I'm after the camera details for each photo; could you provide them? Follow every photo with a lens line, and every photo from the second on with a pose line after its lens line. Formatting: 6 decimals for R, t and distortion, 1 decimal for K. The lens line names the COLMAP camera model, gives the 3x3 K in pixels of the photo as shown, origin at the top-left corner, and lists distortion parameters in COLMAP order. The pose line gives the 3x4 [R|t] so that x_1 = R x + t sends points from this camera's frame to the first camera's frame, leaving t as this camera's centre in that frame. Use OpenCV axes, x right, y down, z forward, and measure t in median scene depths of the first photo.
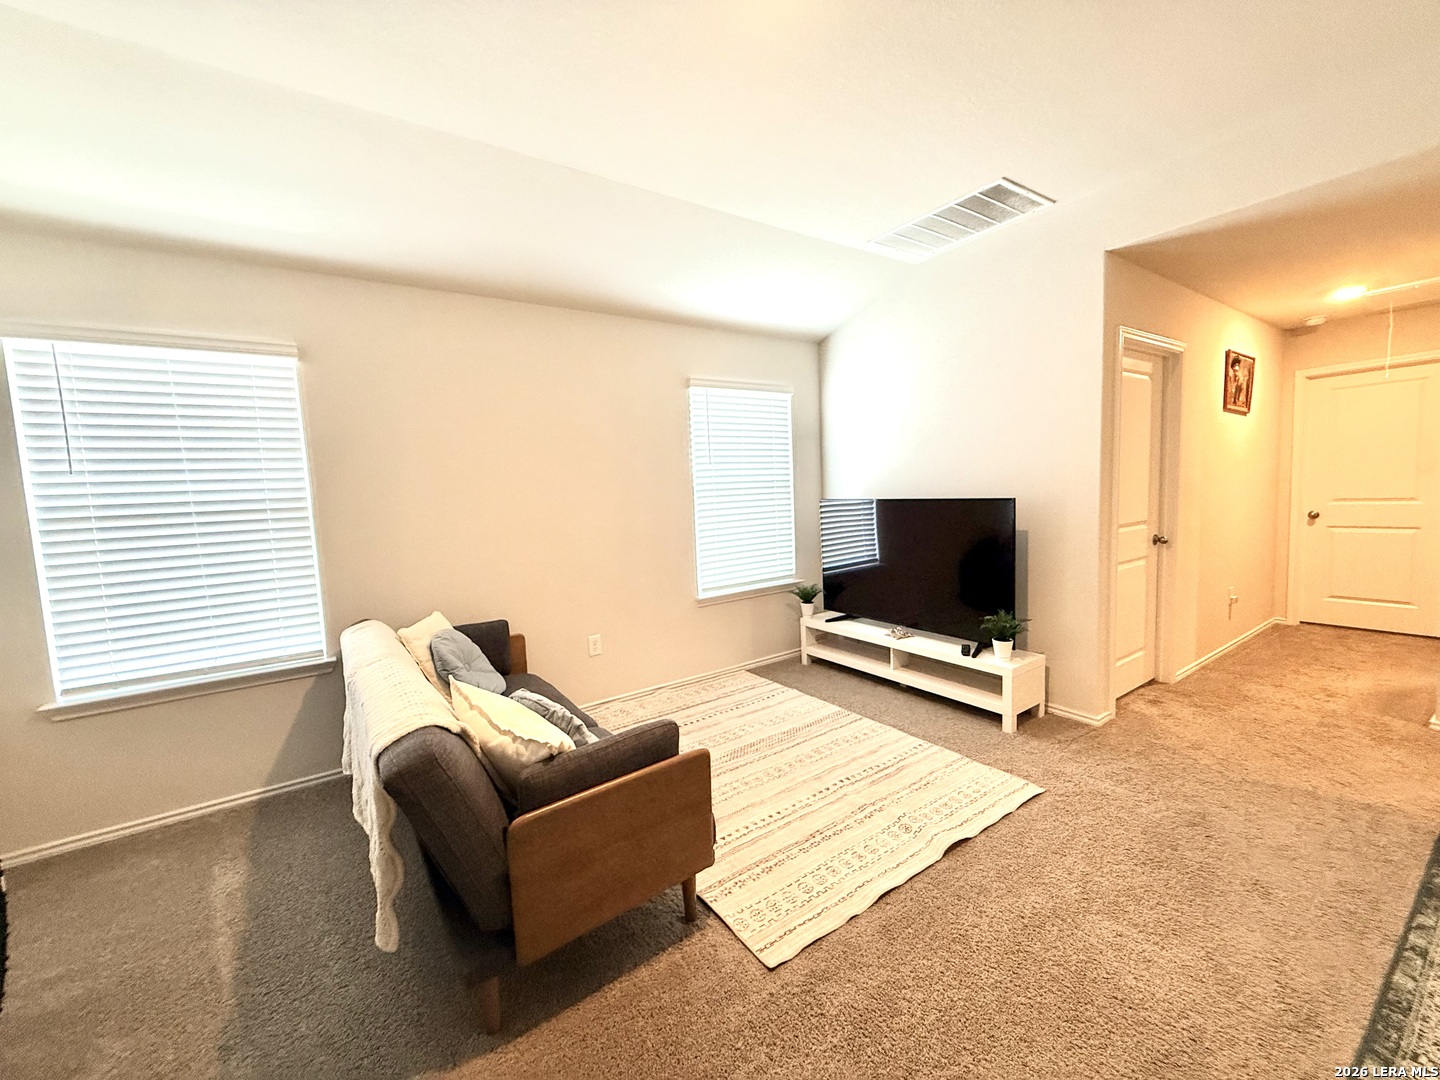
lens RADIAL K [[575.5, 0, 714.3], [0, 575.5, 539.8], [0, 0, 1]] dist [0.001278, -0.000436]
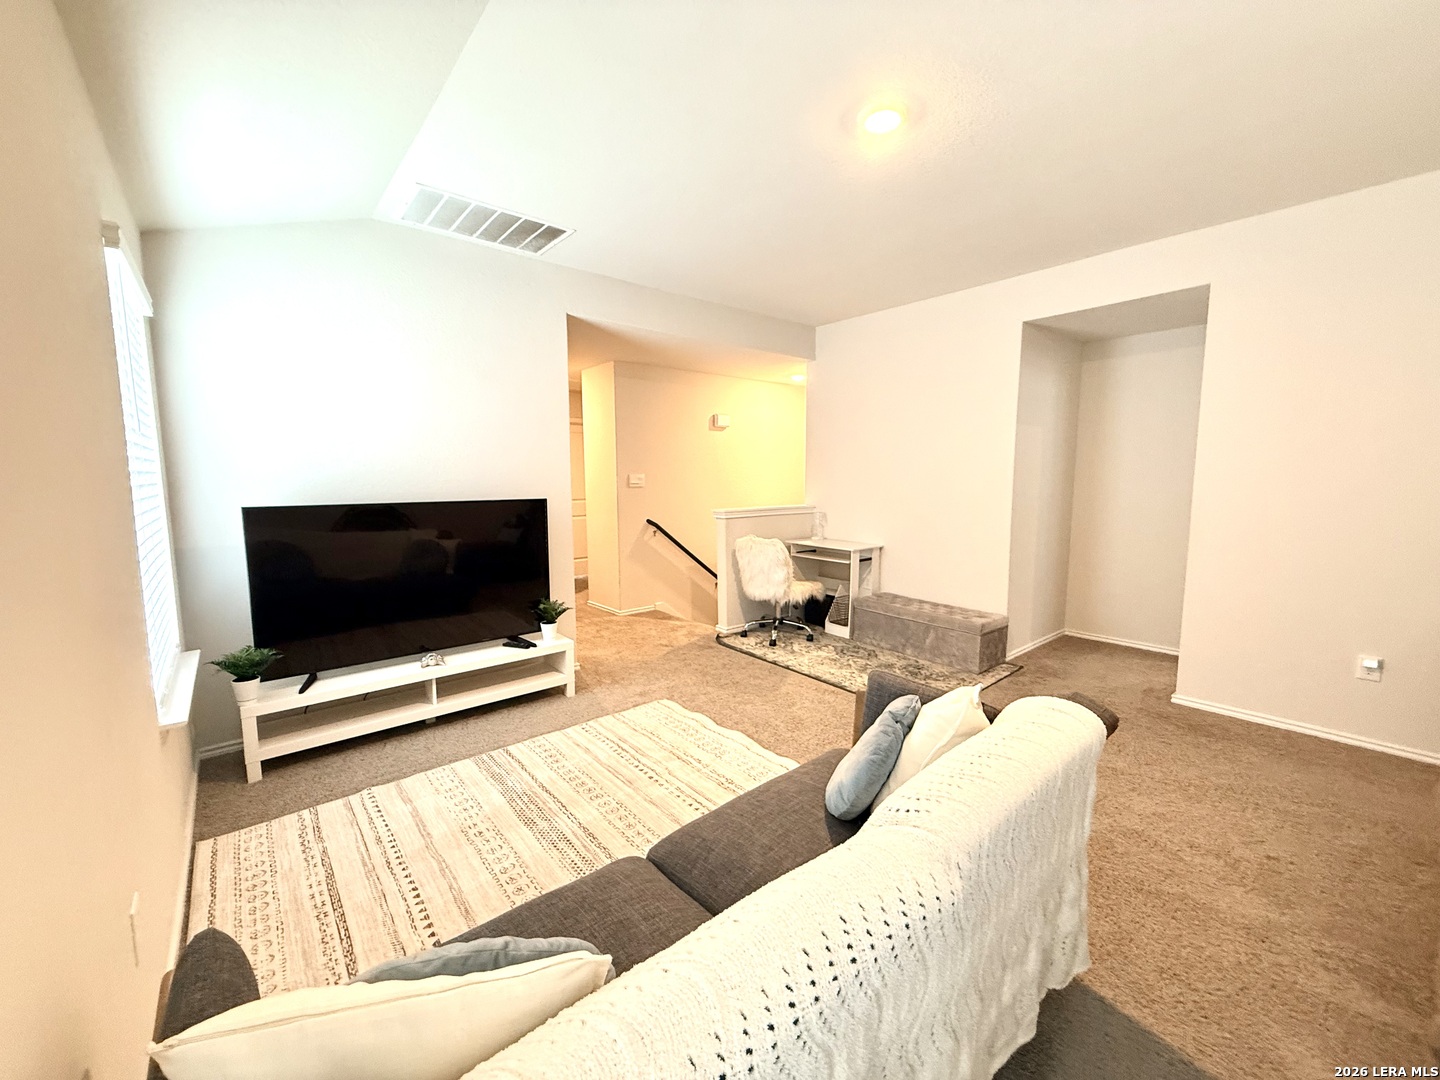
lens RADIAL K [[575.5, 0, 722.6], [0, 575.5, 540.0], [0, 0, 1]] dist [0.001278, -0.000436]
pose [[-0.108370, -0.071187, 0.991559, -0.717185], [0.098541, 0.991751, 0.081970, -0.053473], [-0.989215, 0.106593, -0.100461, 0.826173]]
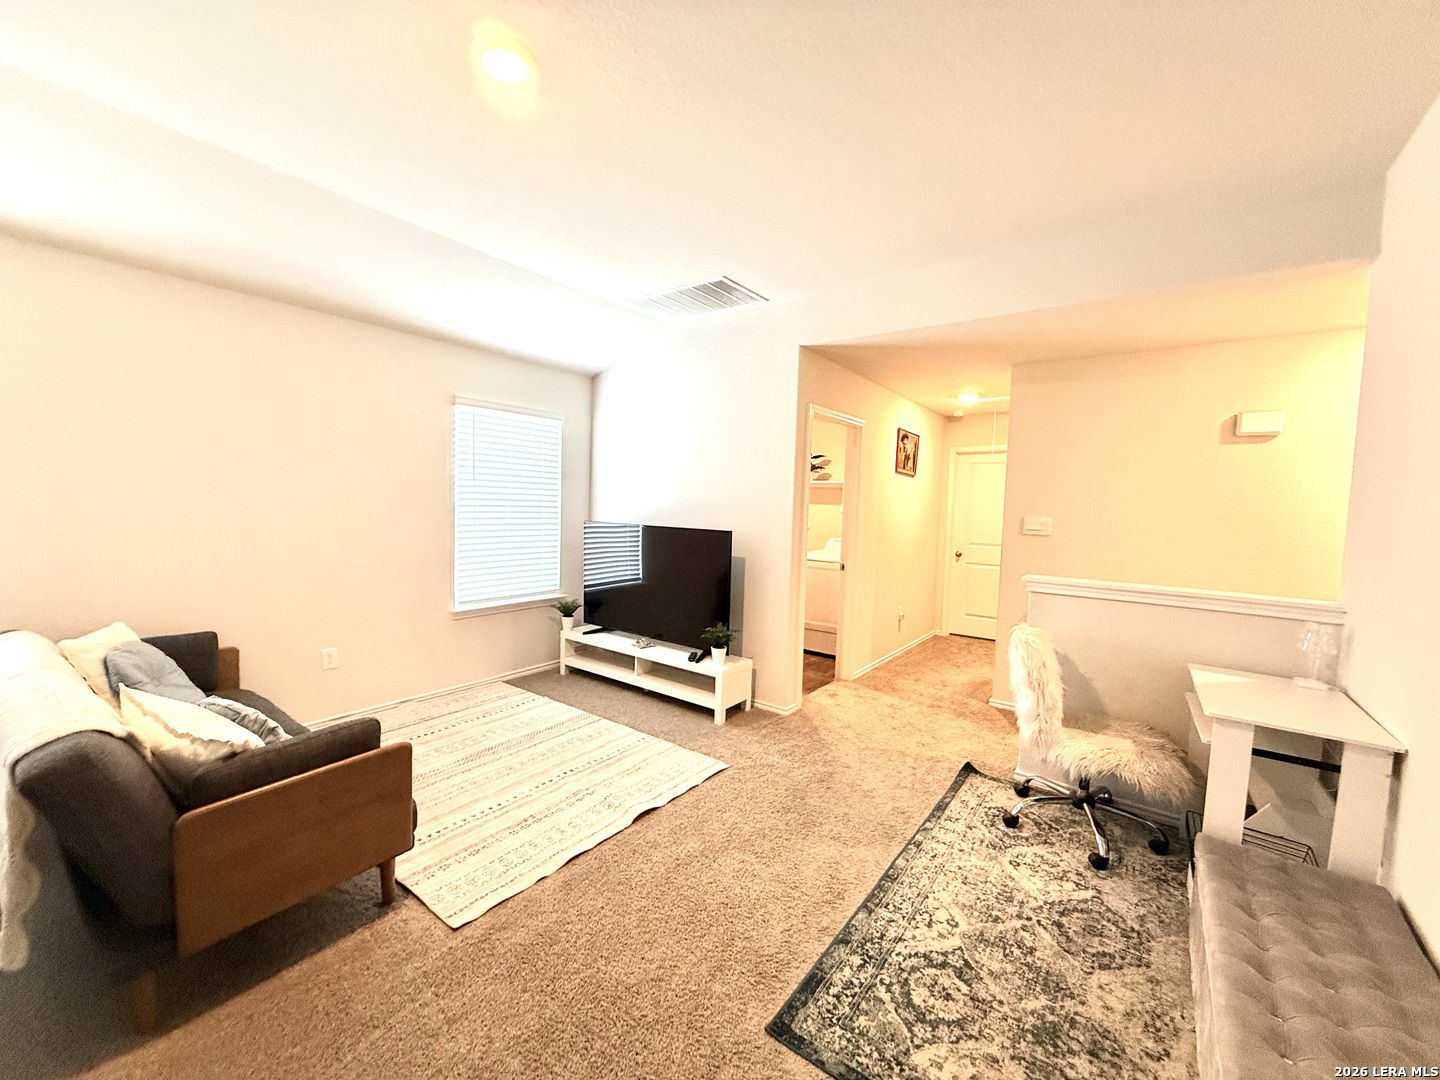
lens RADIAL K [[575.5, 0, 716.2], [0, 575.5, 540.2], [0, 0, 1]] dist [0.001278, -0.000436]
pose [[0.944270, 0.049461, 0.325435, 0.099806], [-0.040106, 0.998568, -0.035398, -0.008558], [-0.326720, 0.020374, 0.944901, -0.157478]]
